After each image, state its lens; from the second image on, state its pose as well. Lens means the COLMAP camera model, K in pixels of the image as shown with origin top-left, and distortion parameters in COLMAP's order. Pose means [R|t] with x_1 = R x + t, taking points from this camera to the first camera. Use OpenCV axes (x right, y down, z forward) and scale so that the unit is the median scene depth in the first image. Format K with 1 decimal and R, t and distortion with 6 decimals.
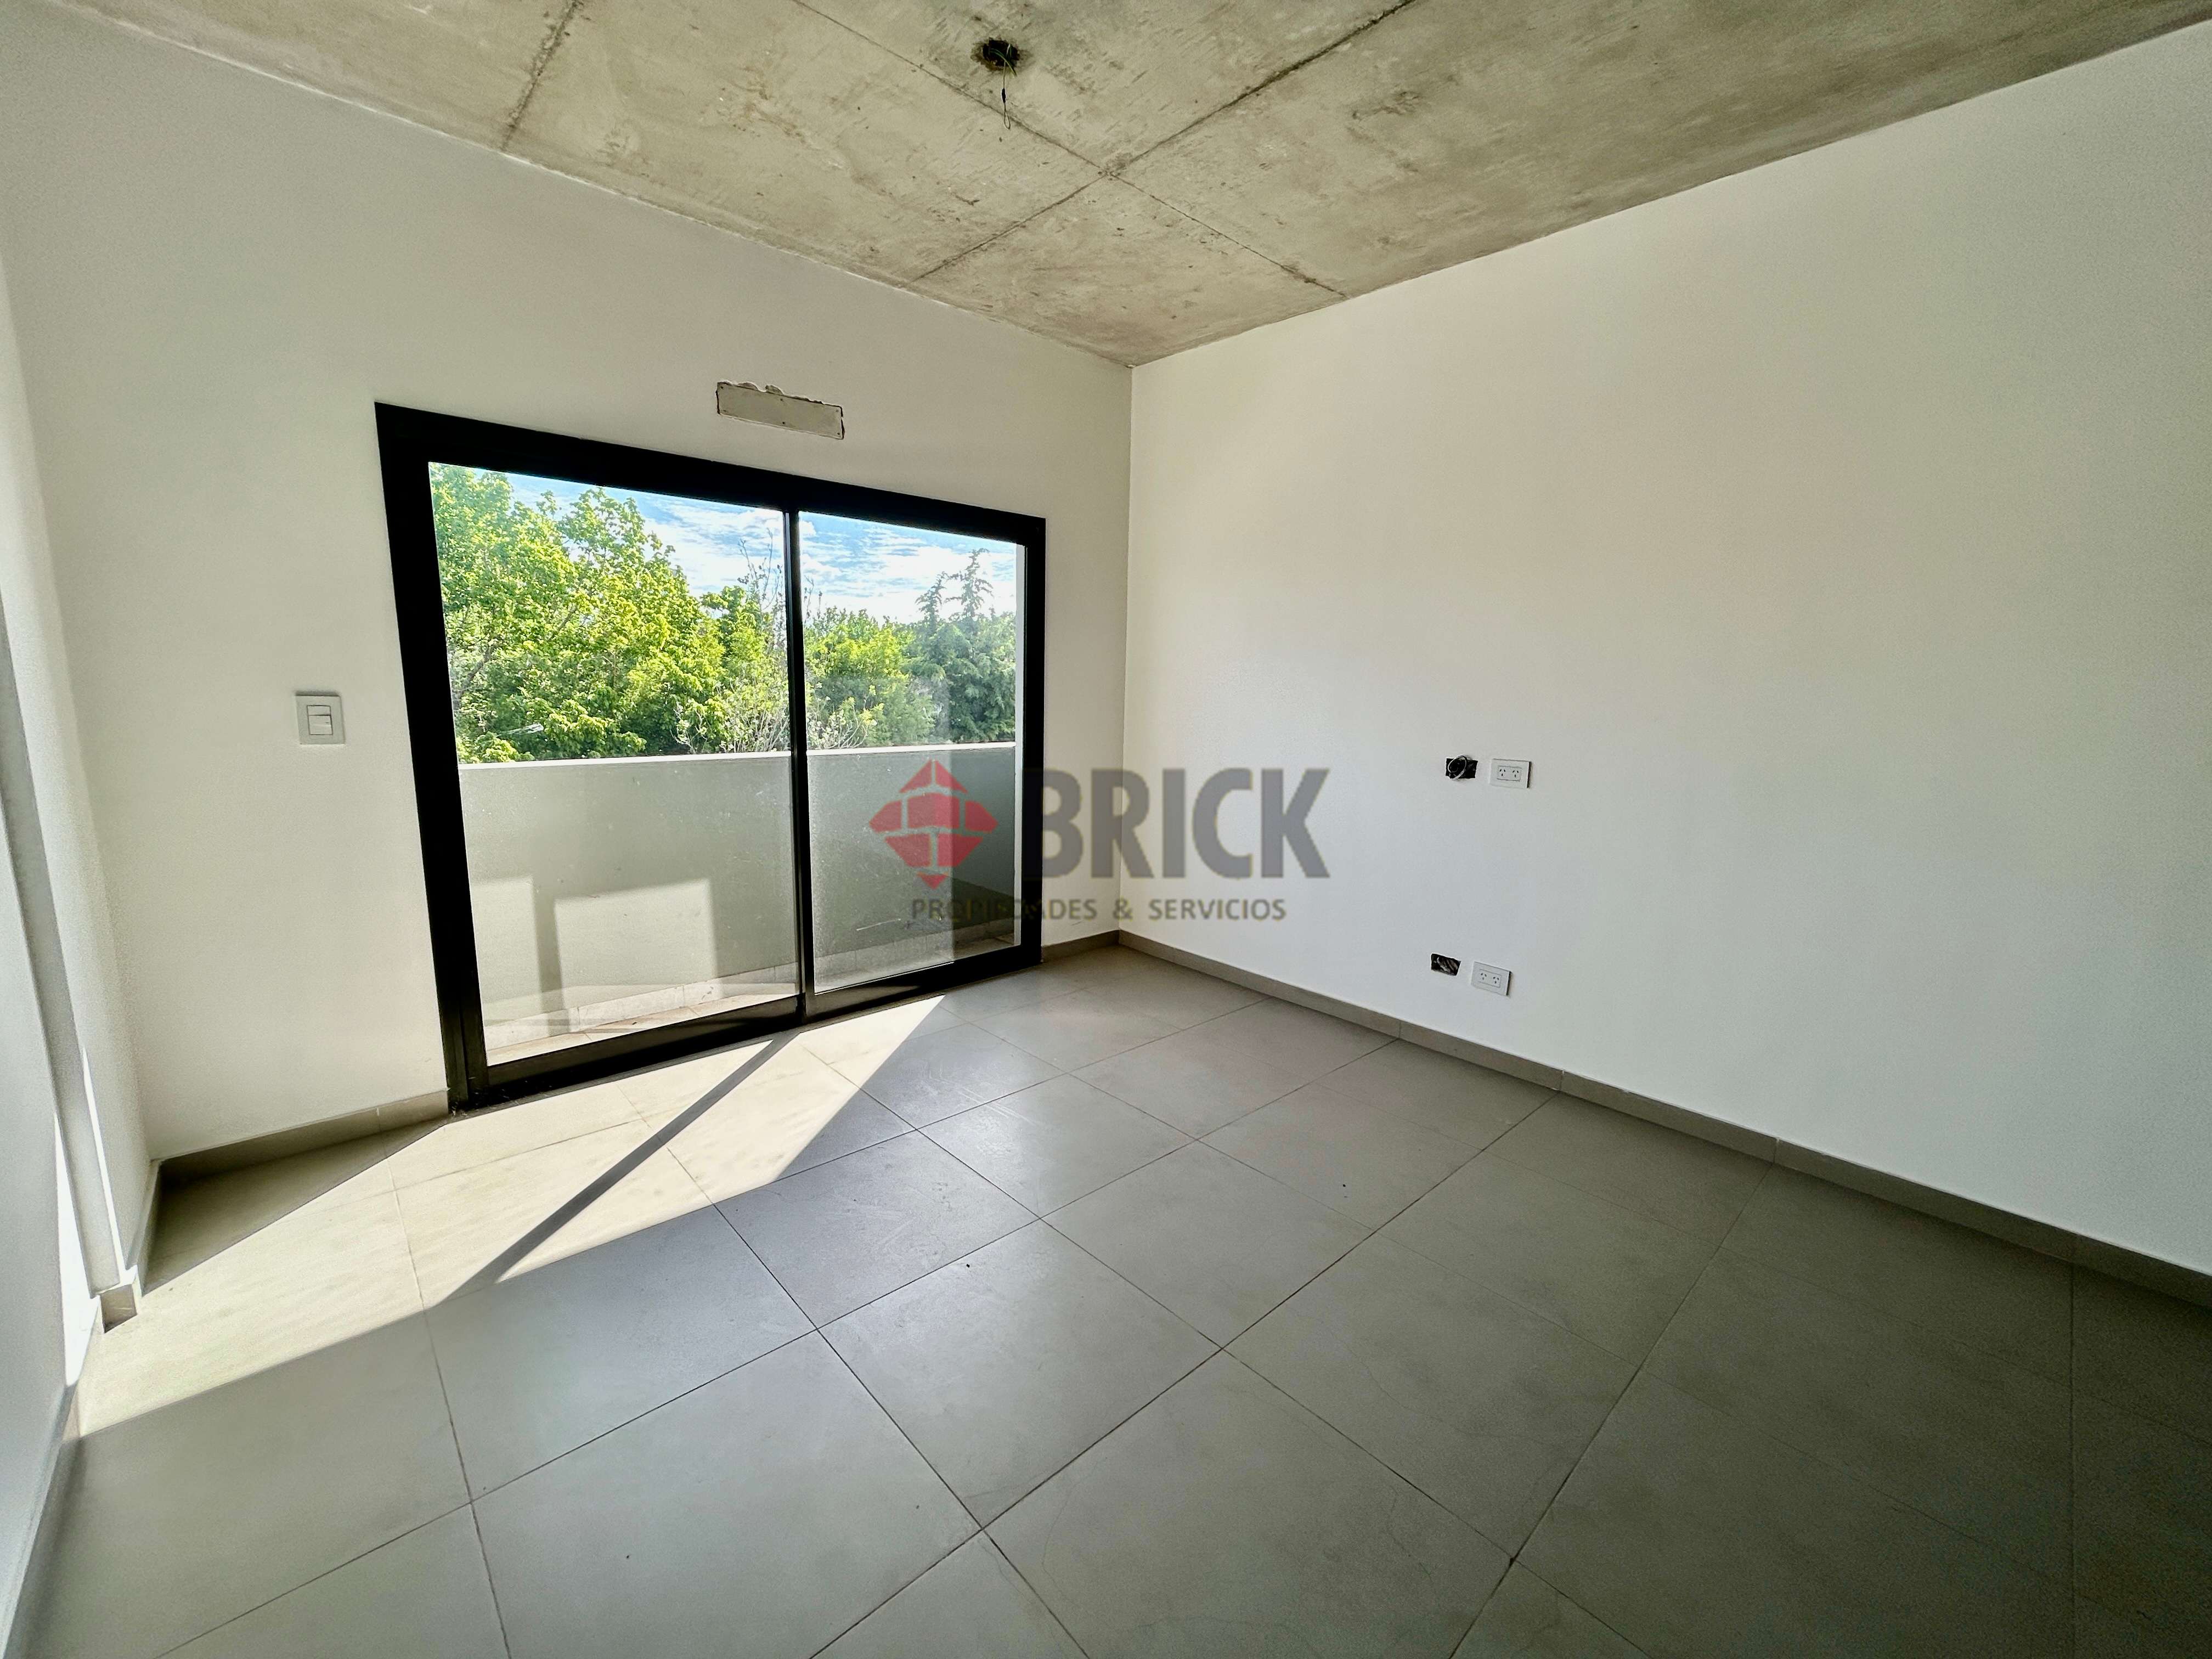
lens RADIAL K [[892.6, 0, 1117.8], [0, 892.6, 822.6], [0, 0, 1]] dist [-0.000708, 0.000121]
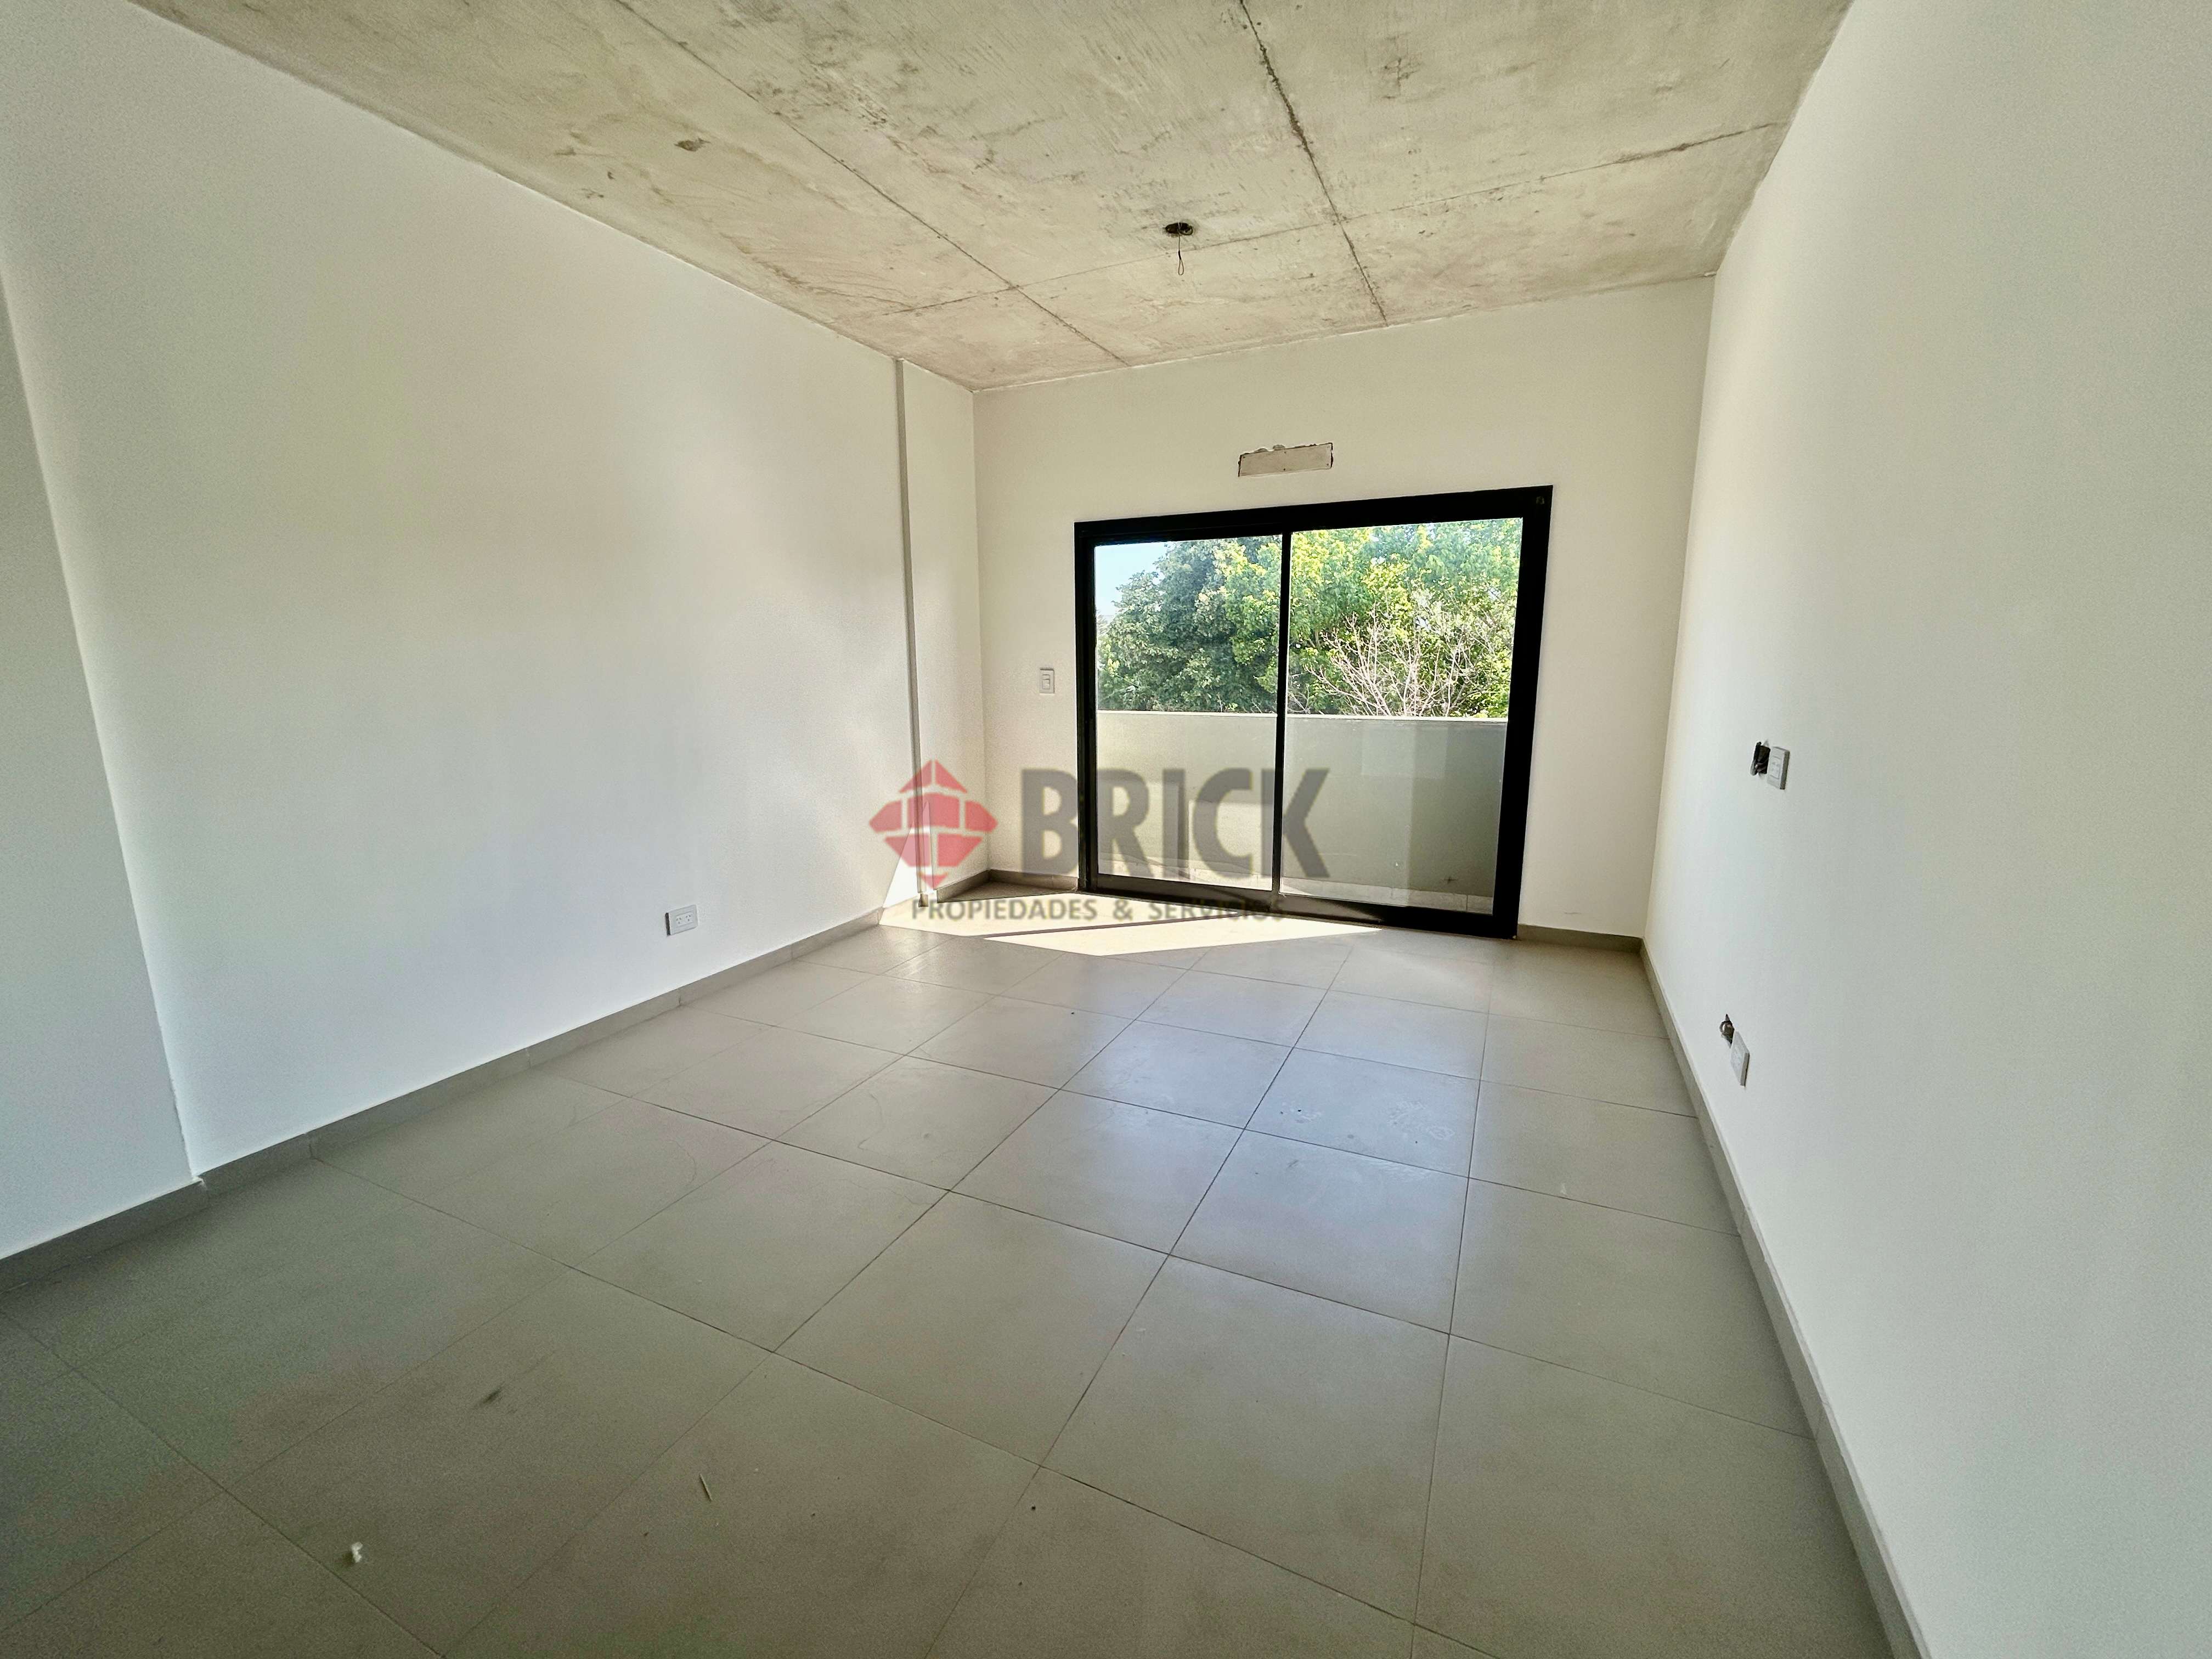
lens RADIAL K [[892.6, 0, 1117.8], [0, 892.6, 822.6], [0, 0, 1]] dist [-0.000708, 0.000121]
pose [[0.385768, 0.146564, -0.910880, 0.903040], [-0.130006, 0.986085, 0.103607, -0.021614], [0.913390, 0.078451, 0.399454, 0.272388]]
